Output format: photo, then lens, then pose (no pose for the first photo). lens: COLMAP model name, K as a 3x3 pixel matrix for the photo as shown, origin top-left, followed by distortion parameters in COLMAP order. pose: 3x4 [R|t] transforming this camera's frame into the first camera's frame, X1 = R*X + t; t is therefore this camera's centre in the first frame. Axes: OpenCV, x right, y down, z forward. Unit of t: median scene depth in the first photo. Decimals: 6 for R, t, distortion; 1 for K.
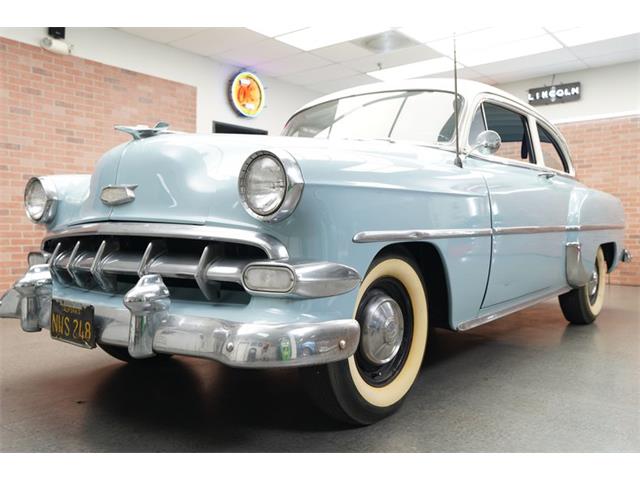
lens RADIAL K [[556.2, 0, 320.0], [0, 556.2, 240.0], [0, 0, 1]] dist [0.029856, 0.015771]
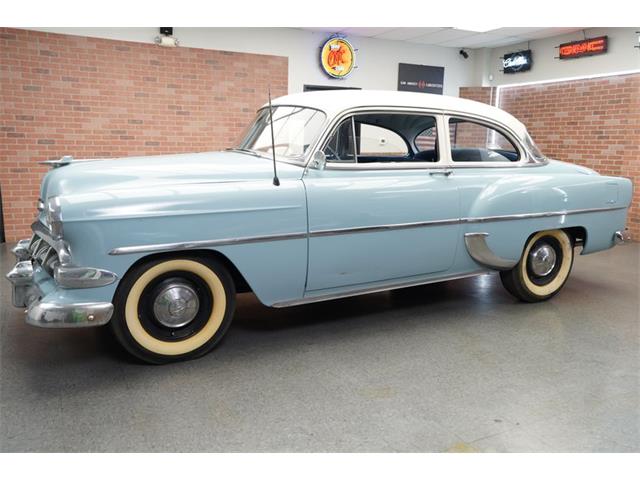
lens RADIAL K [[519.4, 0, 320.0], [0, 519.4, 240.0], [0, 0, 1]] dist [0.013672, 0.011948]
pose [[0.917337, 0.084541, -0.389032, 0.816477], [-0.021421, 0.986259, 0.163814, -0.202778], [0.397535, -0.141939, 0.906542, -0.065508]]
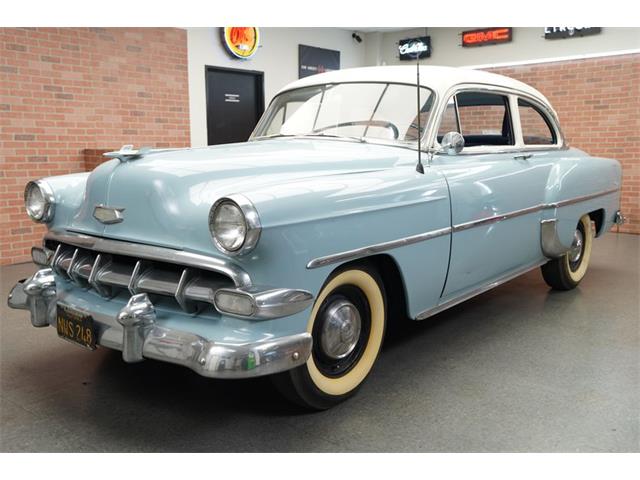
lens RADIAL K [[602.5, 0, 316.9], [0, 602.5, 240.0], [0, 0, 1]] dist [0.061385, 0.011751]
pose [[0.999574, -0.000843, -0.029161, 0.082142], [0.004791, 0.990757, 0.135567, -0.160729], [0.028777, -0.135649, 0.990339, -0.183152]]
